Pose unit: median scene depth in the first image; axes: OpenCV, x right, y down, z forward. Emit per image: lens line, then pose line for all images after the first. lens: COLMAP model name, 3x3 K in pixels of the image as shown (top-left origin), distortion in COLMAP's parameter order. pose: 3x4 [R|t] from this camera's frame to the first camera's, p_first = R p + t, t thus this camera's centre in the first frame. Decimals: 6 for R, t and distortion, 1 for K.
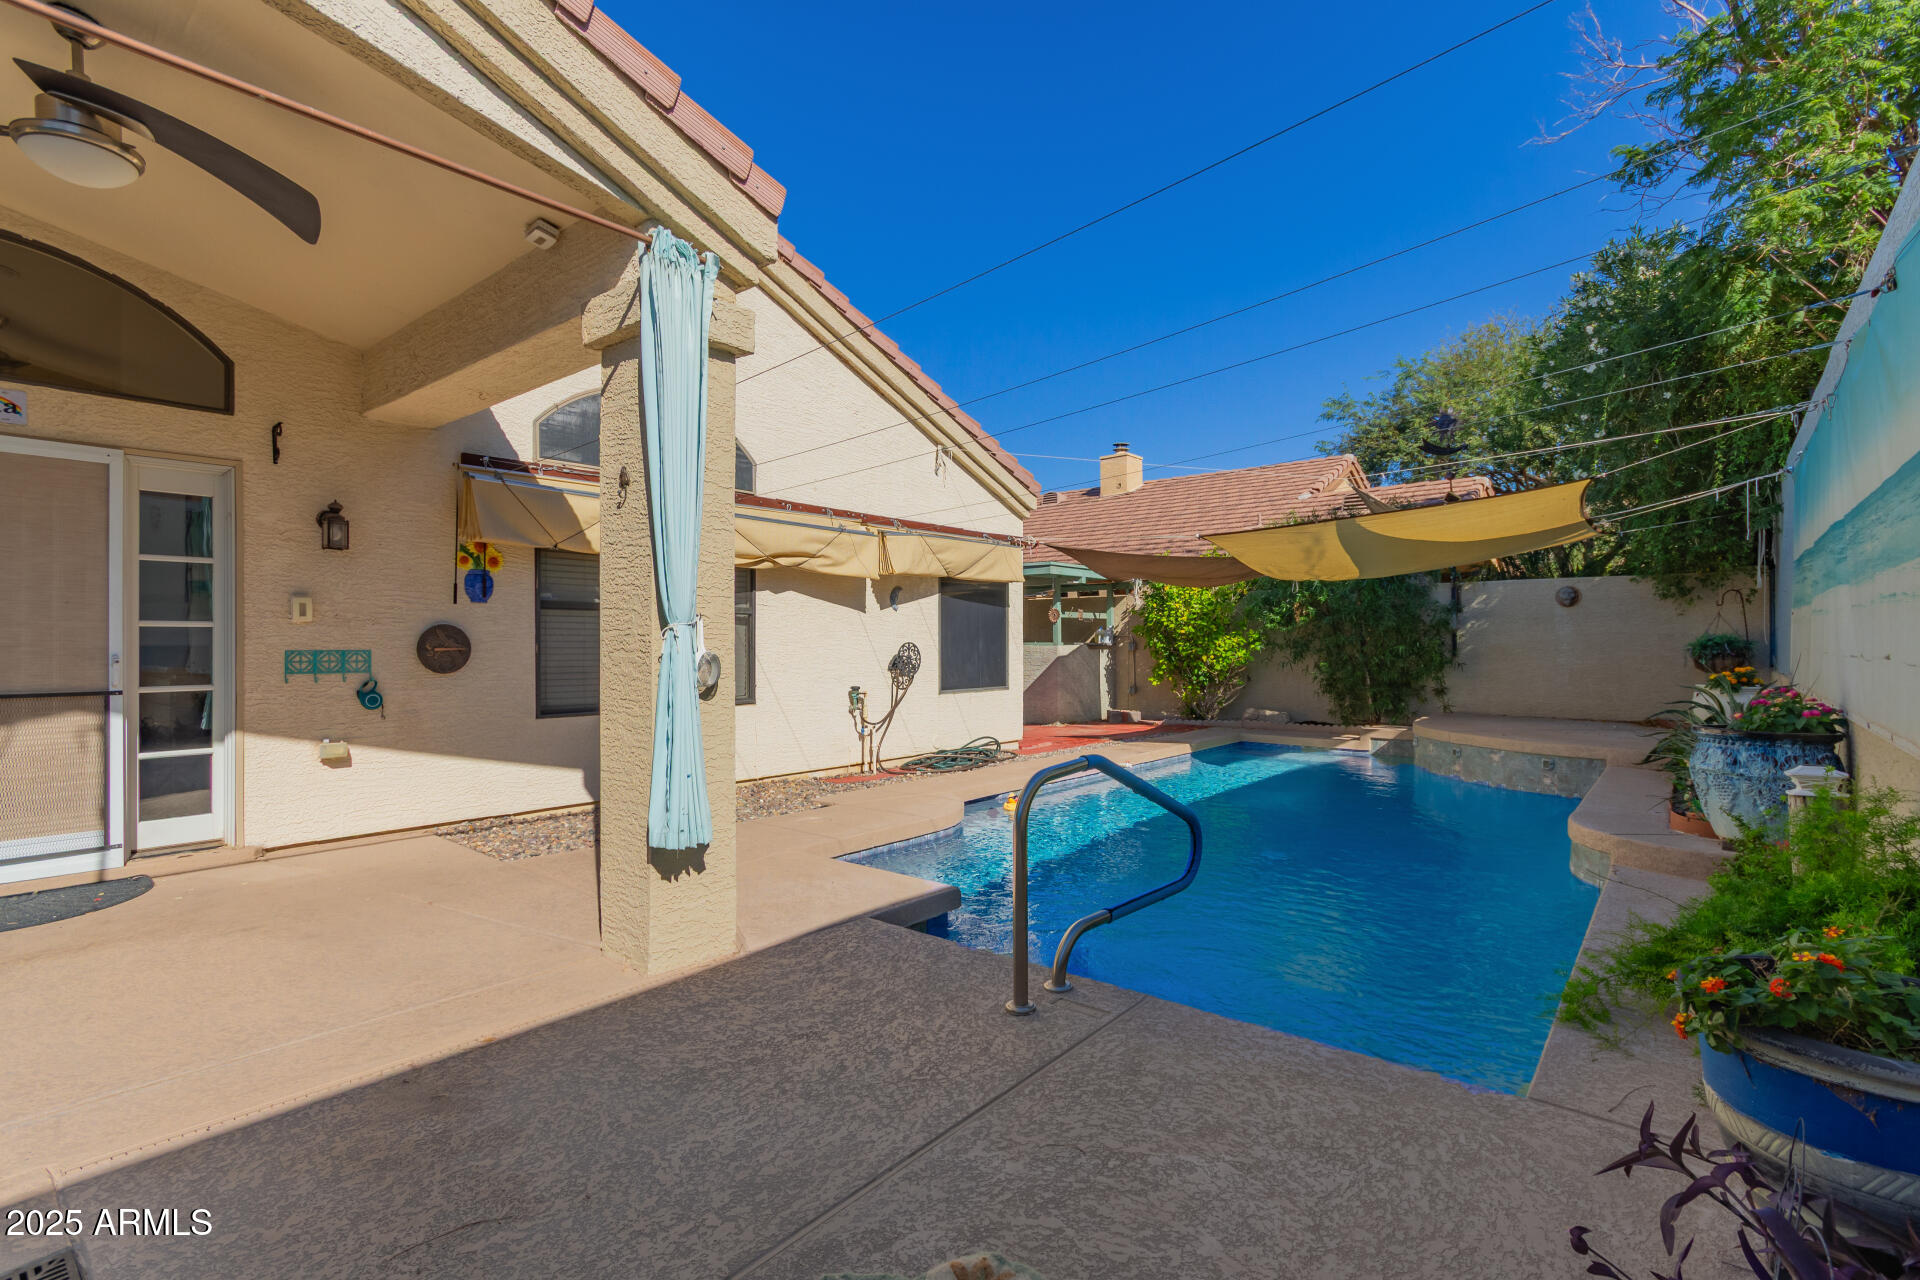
lens RADIAL K [[894.5, 0, 955.2], [0, 894.5, 633.9], [0, 0, 1]] dist [-0.000685, -0.000241]
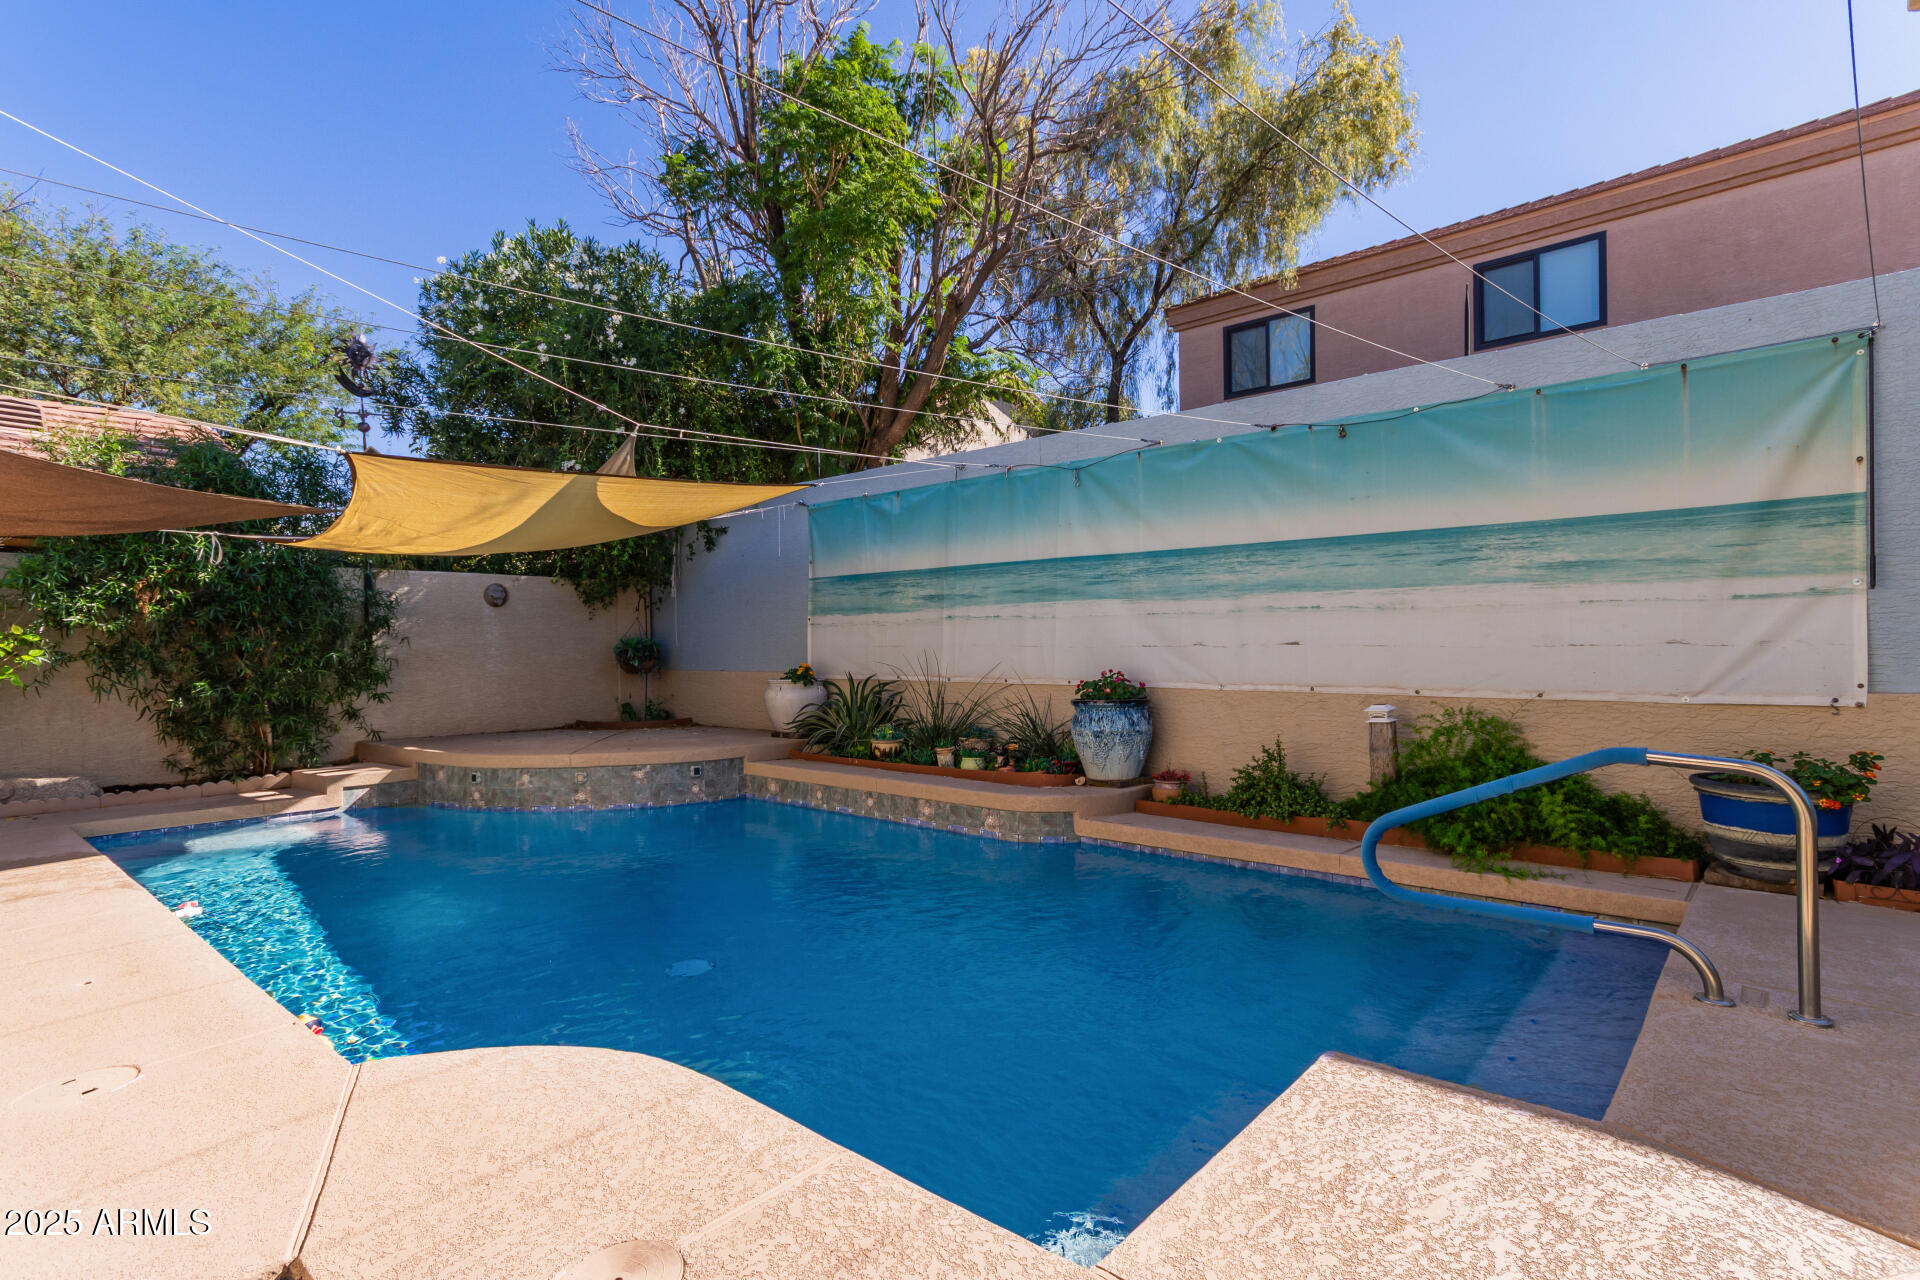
lens RADIAL K [[894.5, 0, 951.3], [0, 894.5, 643.1], [0, 0, 1]] dist [-0.000685, -0.000241]
pose [[0.020747, 0.005800, 0.999768, -0.234923], [0.003588, 0.999976, -0.005876, 0.013976], [-0.999778, 0.003709, 0.020726, 0.598545]]
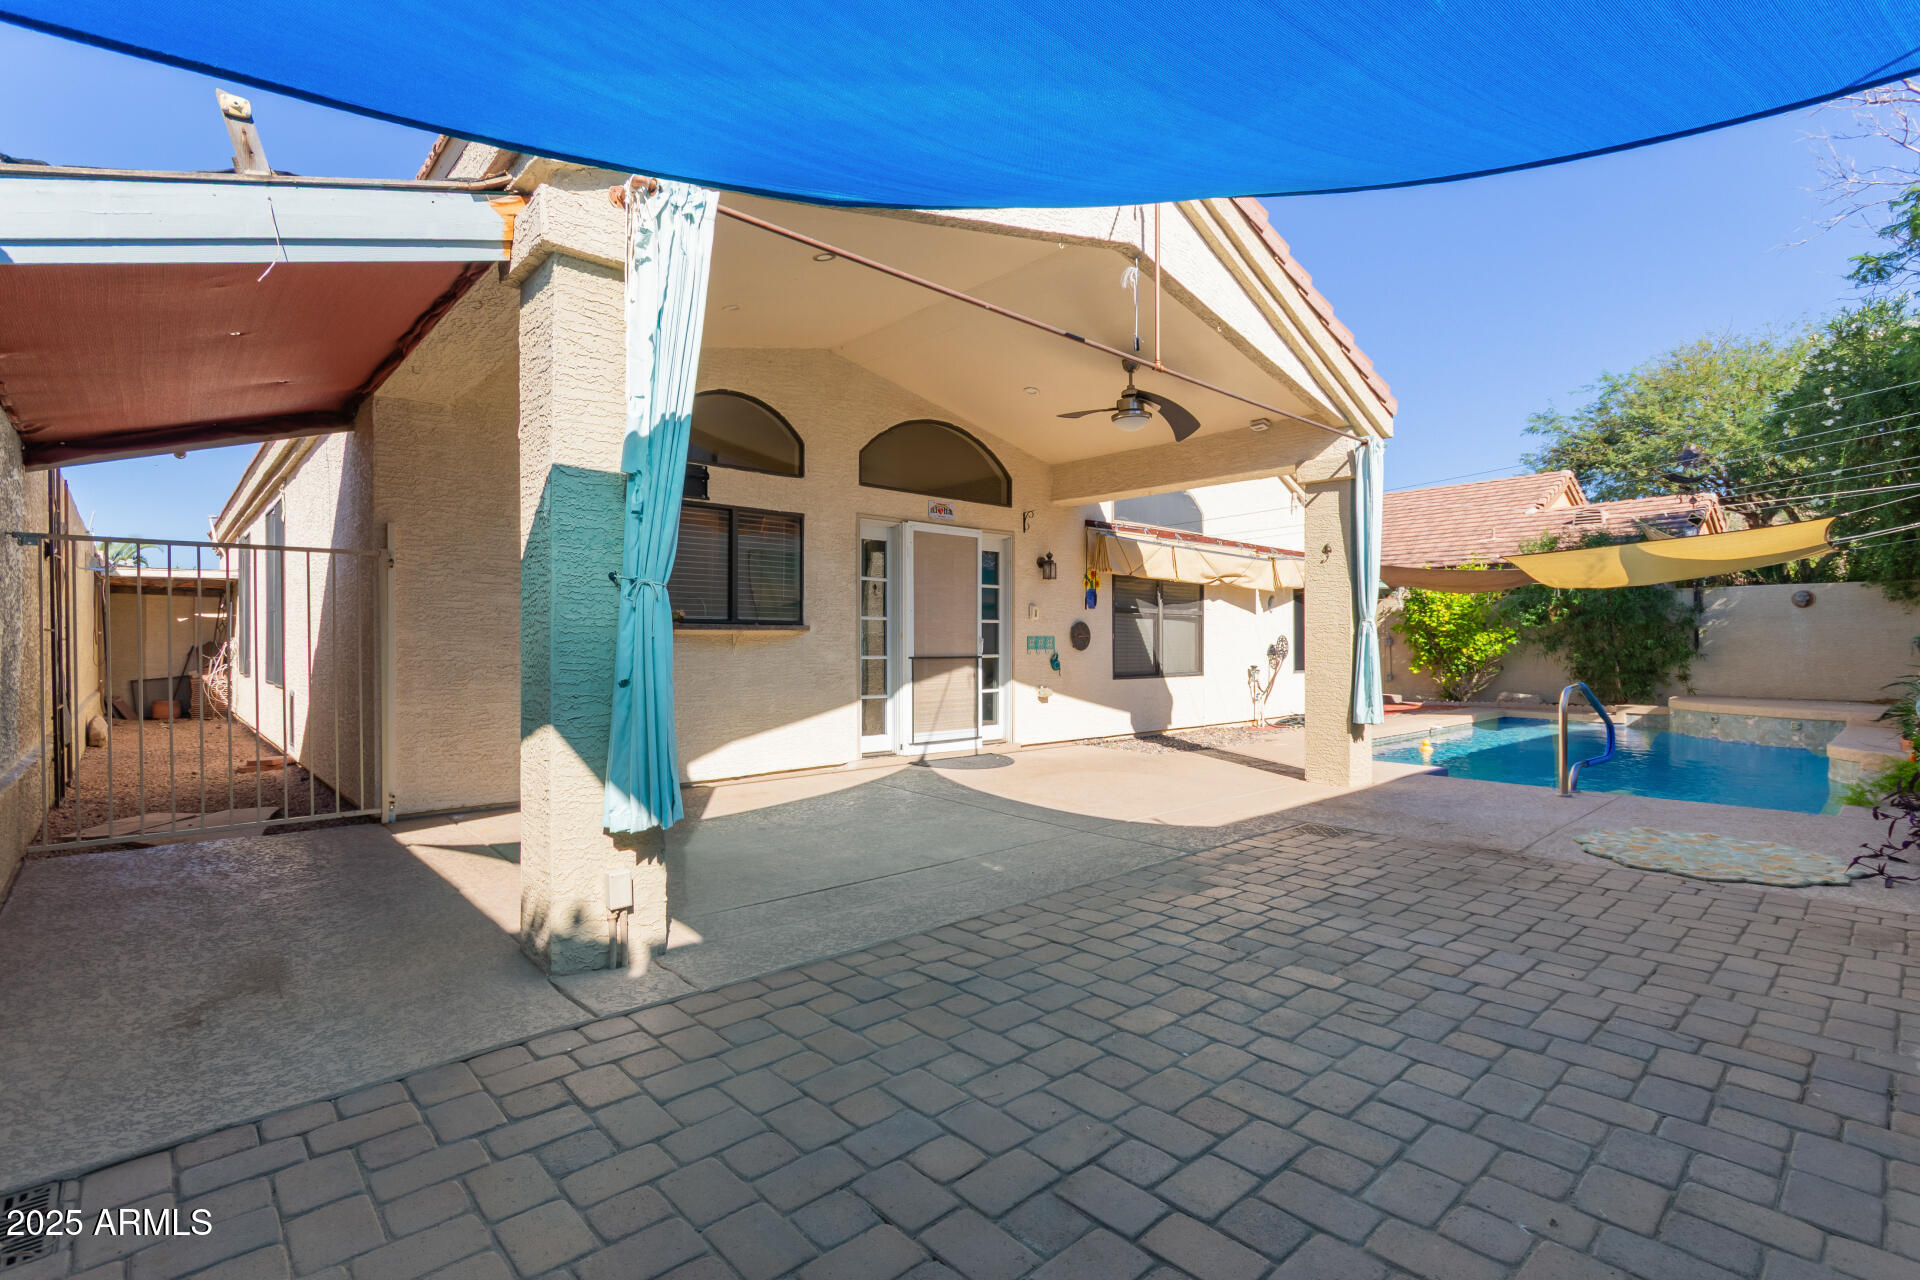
lens RADIAL K [[894.5, 0, 945.7], [0, 894.5, 634.4], [0, 0, 1]] dist [-0.000685, -0.000241]
pose [[0.990234, -0.000138, -0.139417, -0.346463], [-0.000103, 0.999999, -0.001716, 0.009599], [0.139417, 0.001714, 0.990232, -0.423659]]
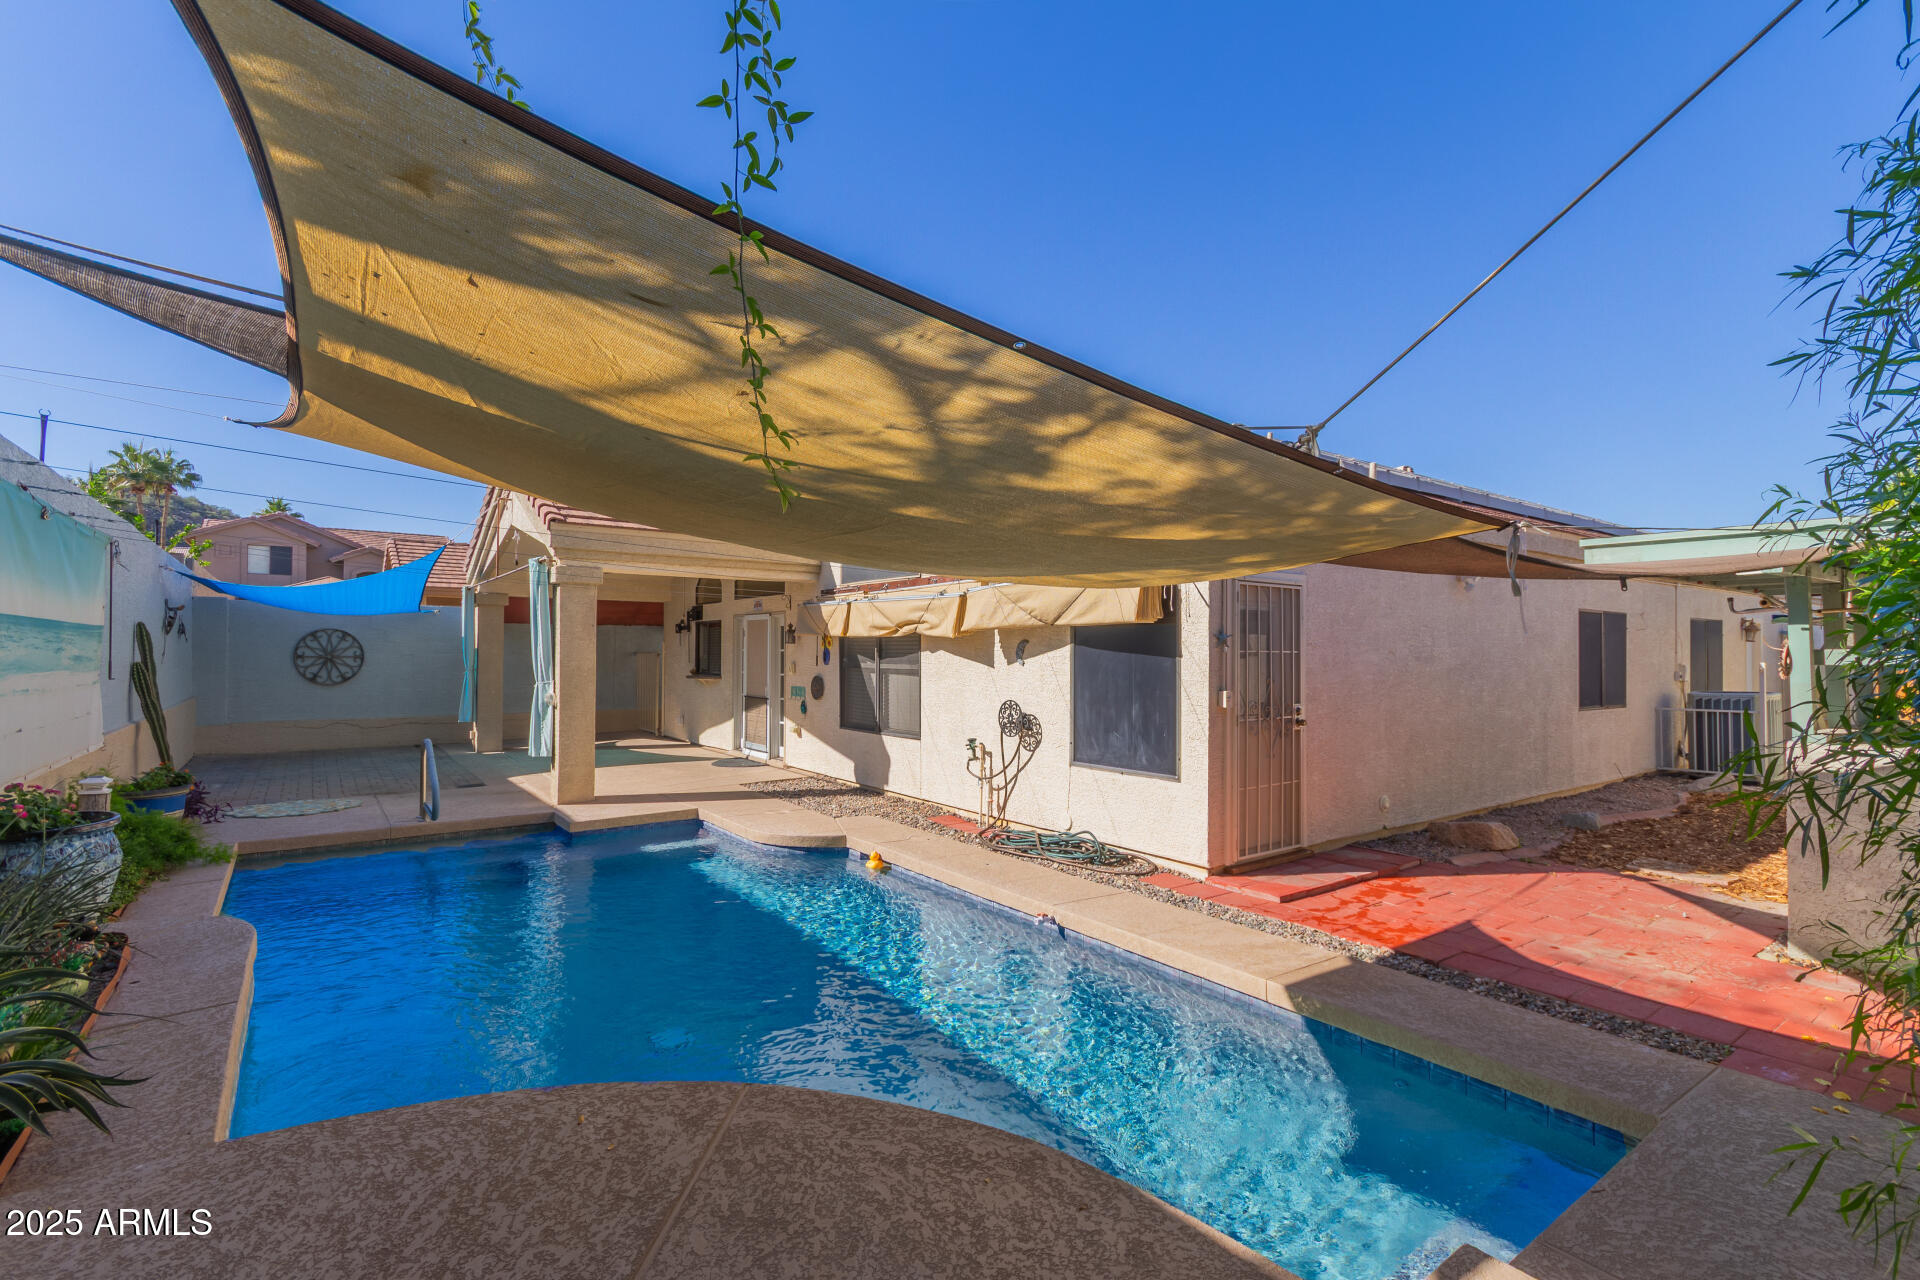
lens RADIAL K [[894.5, 0, 963.0], [0, 894.5, 646.6], [0, 0, 1]] dist [-0.000685, -0.000241]
pose [[-0.242433, -0.009187, -0.970125, 0.790764], [0.001046, 0.999952, -0.009731, -0.033951], [0.970167, -0.003374, -0.242412, 1.074265]]
